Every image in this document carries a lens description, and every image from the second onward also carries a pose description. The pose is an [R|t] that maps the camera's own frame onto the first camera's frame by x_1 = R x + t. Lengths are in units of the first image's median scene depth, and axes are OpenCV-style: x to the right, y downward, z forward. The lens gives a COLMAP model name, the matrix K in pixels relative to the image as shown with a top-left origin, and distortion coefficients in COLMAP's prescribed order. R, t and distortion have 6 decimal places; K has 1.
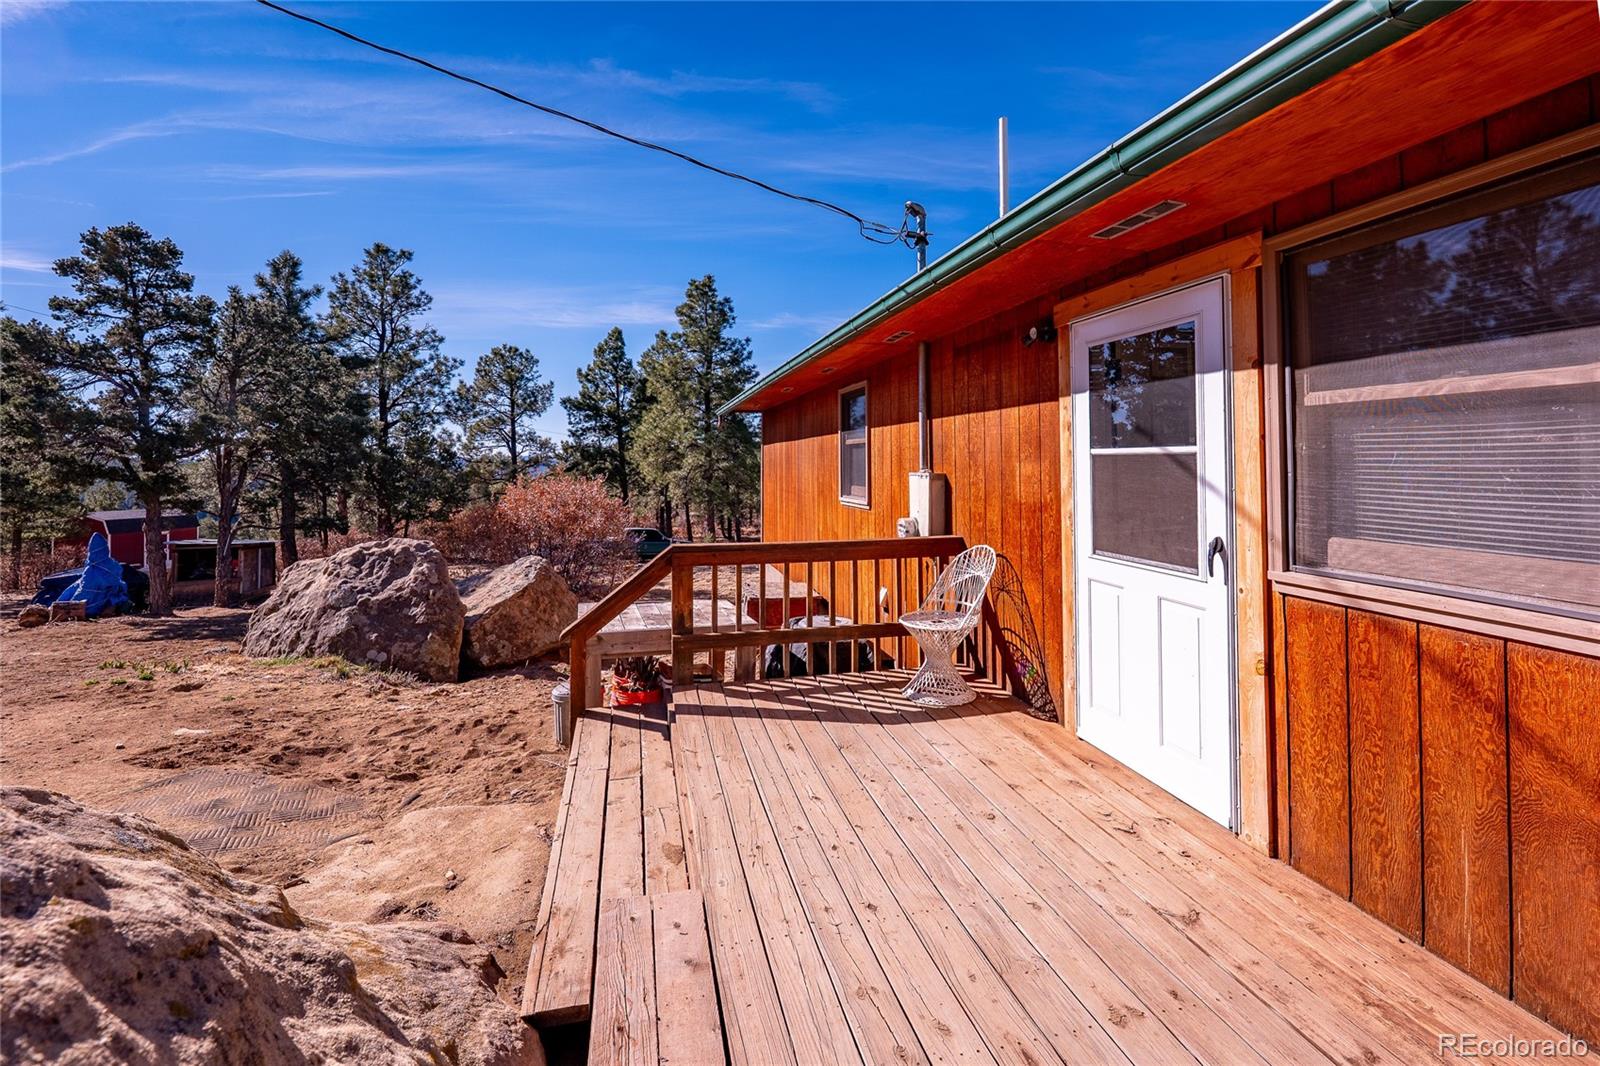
lens RADIAL K [[685.4, 0, 794.3], [0, 685.4, 445.0], [0, 0, 1]] dist [0.002127, -0.005340]
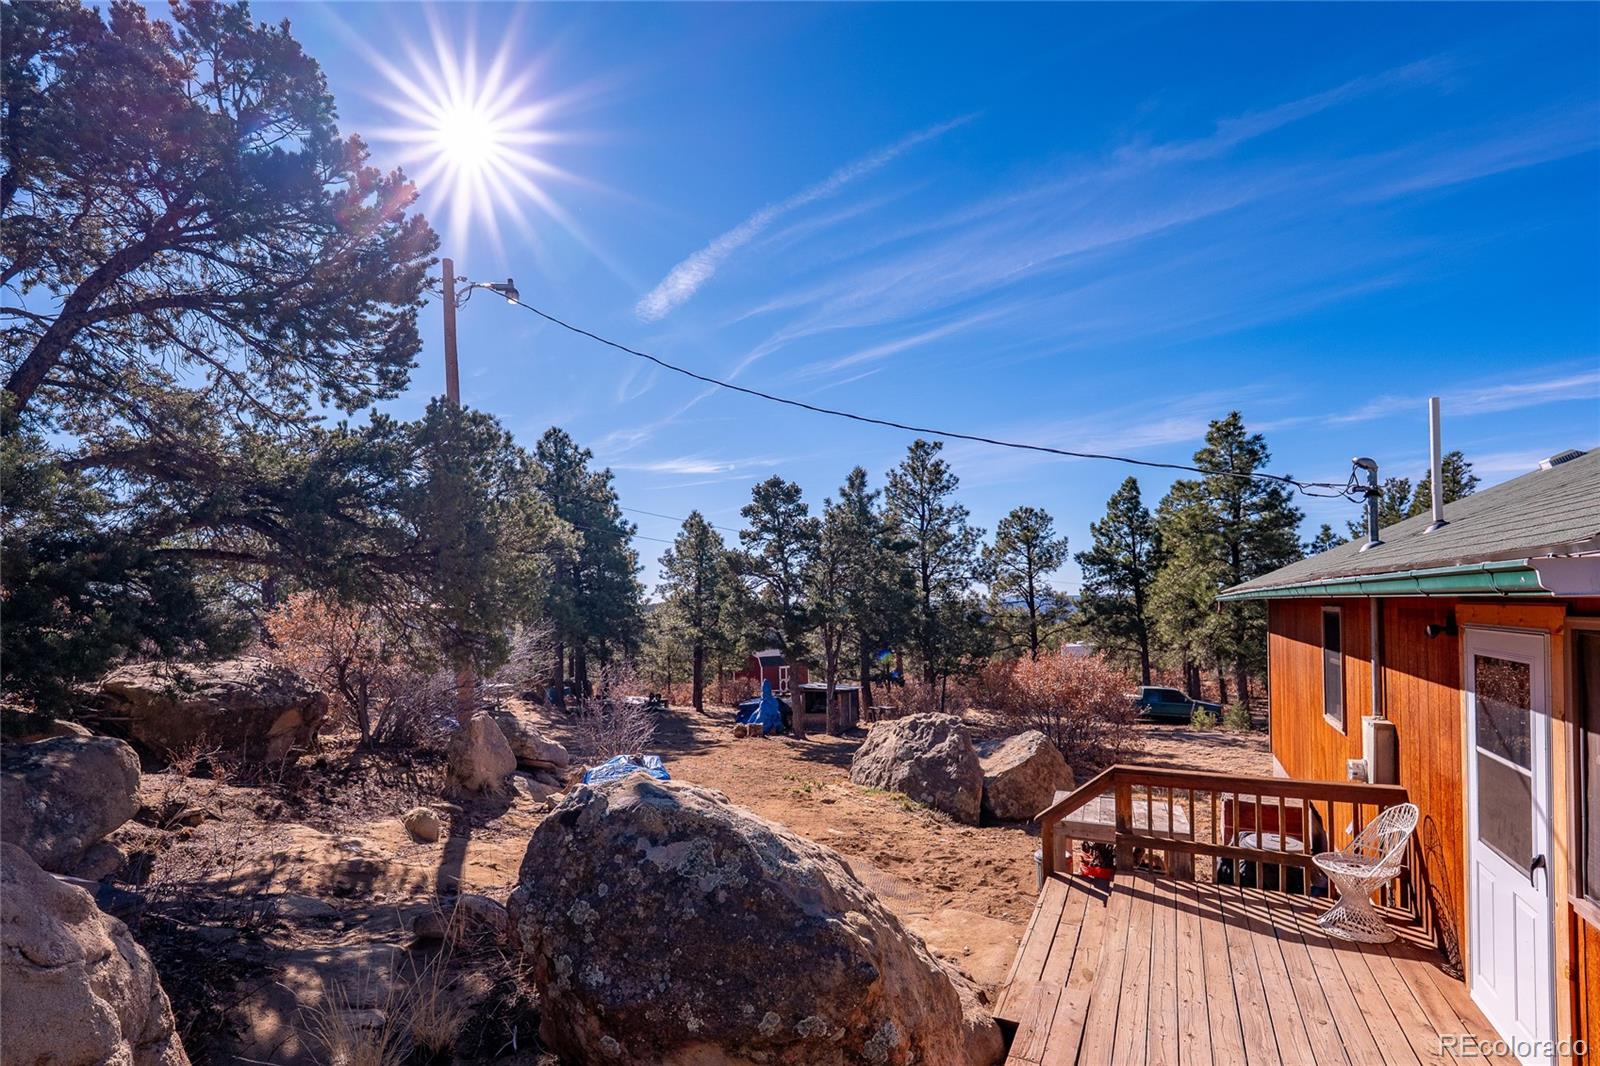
lens RADIAL K [[695.3, 0, 818.4], [0, 695.3, 602.8], [0, 0, 1]] dist [-0.002737, -0.000786]
pose [[0.768536, -0.016605, -0.639591, 0.081139], [0.034034, 0.999309, 0.014951, -0.068449], [0.638900, -0.033258, 0.768570, -0.132439]]
